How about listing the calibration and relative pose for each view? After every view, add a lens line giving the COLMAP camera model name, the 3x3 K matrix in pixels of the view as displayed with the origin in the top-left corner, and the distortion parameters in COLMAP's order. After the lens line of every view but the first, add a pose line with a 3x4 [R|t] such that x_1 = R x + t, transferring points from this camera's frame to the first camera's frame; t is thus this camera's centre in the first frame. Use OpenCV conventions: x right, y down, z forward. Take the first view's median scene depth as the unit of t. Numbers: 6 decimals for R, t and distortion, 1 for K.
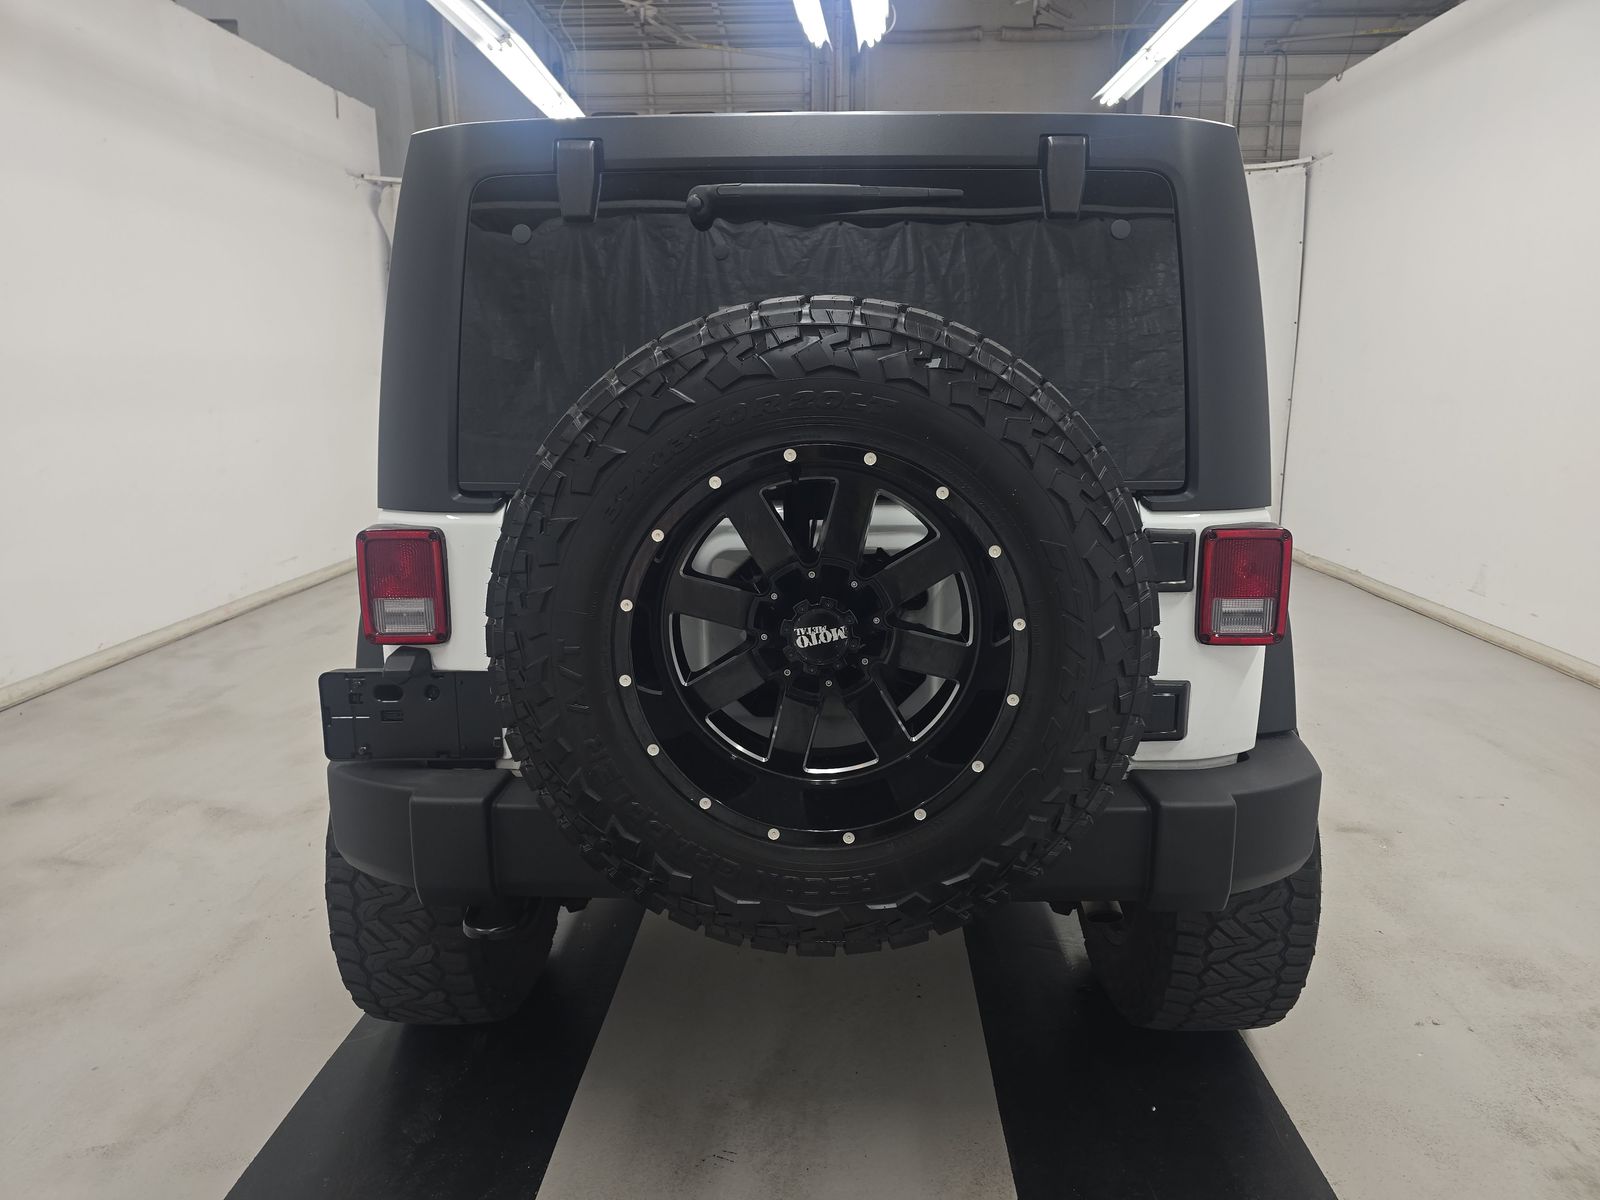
lens RADIAL K [[1085.7, 0, 805.7], [0, 1085.7, 595.1], [0, 0, 1]] dist [0.044303, -0.040554]
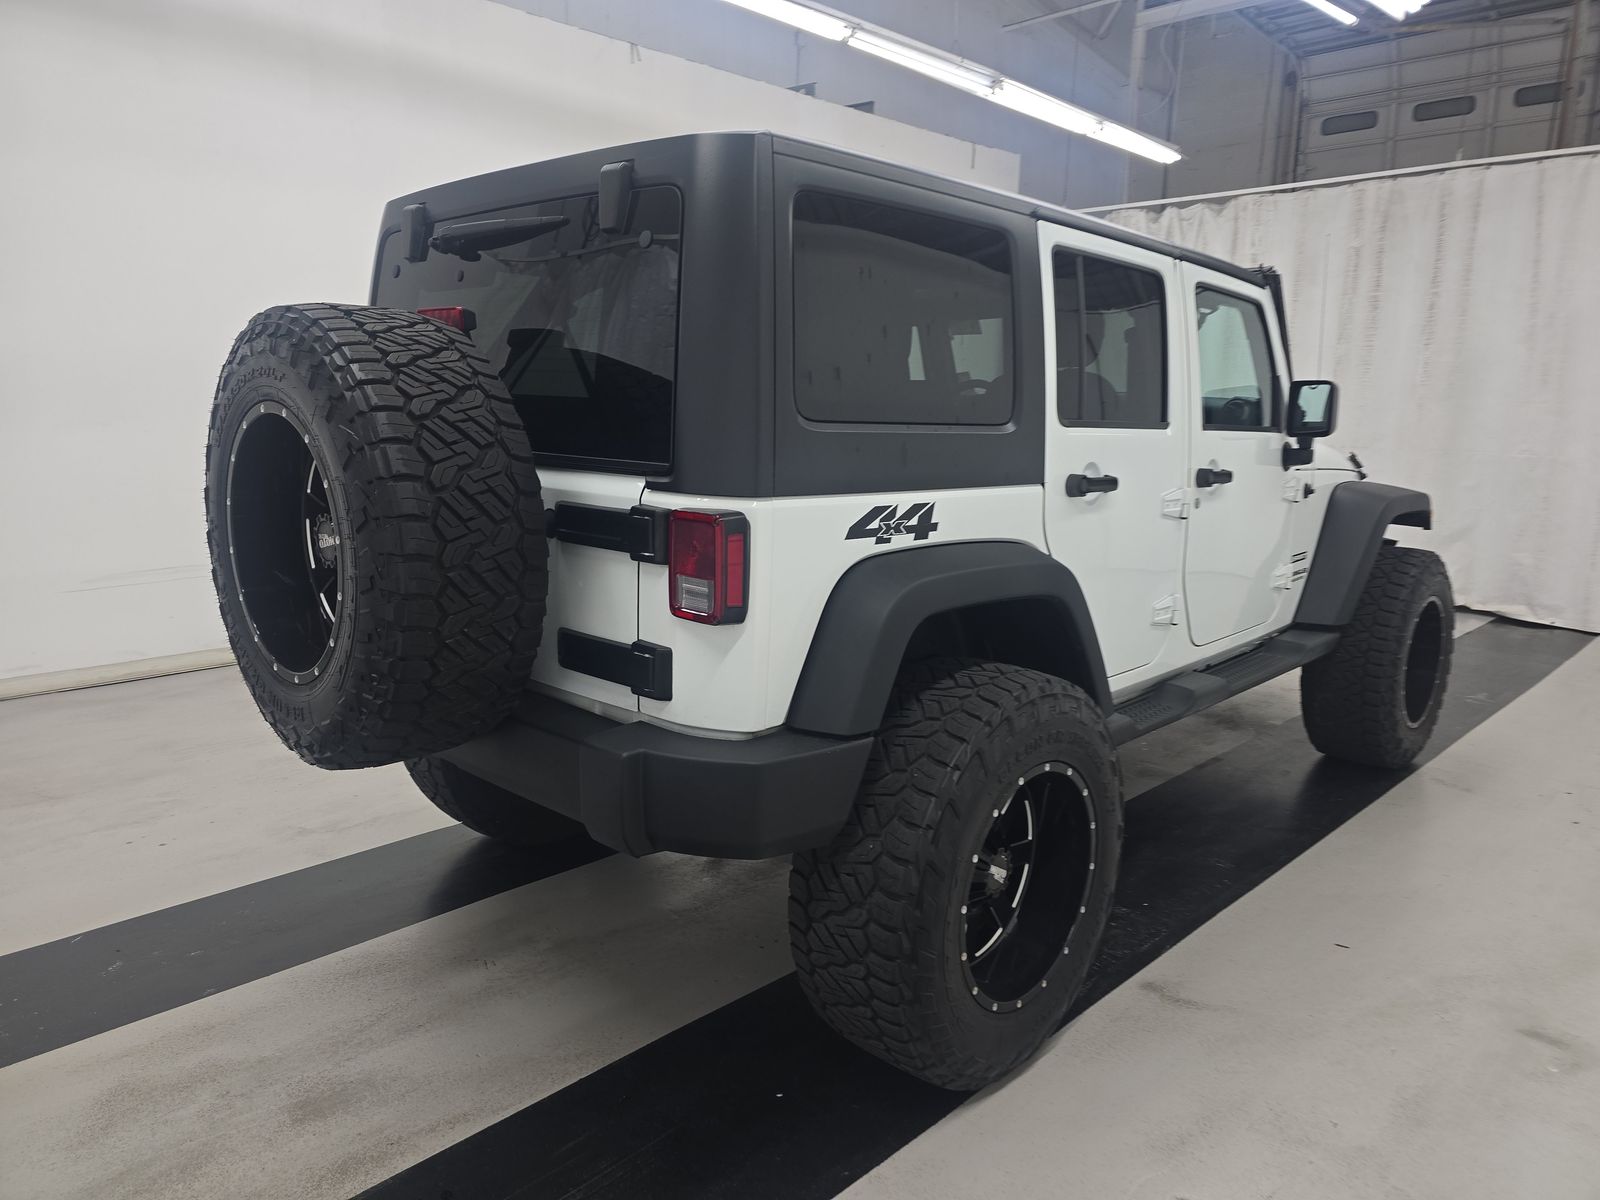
lens RADIAL K [[1085.7, 0, 796.5], [0, 1085.7, 592.3], [0, 0, 1]] dist [0.044303, -0.040554]
pose [[0.728517, 0.139393, -0.670695, 0.210027], [-0.156852, 0.987010, 0.034760, -0.005933], [0.666828, 0.079876, 0.740918, 0.050451]]
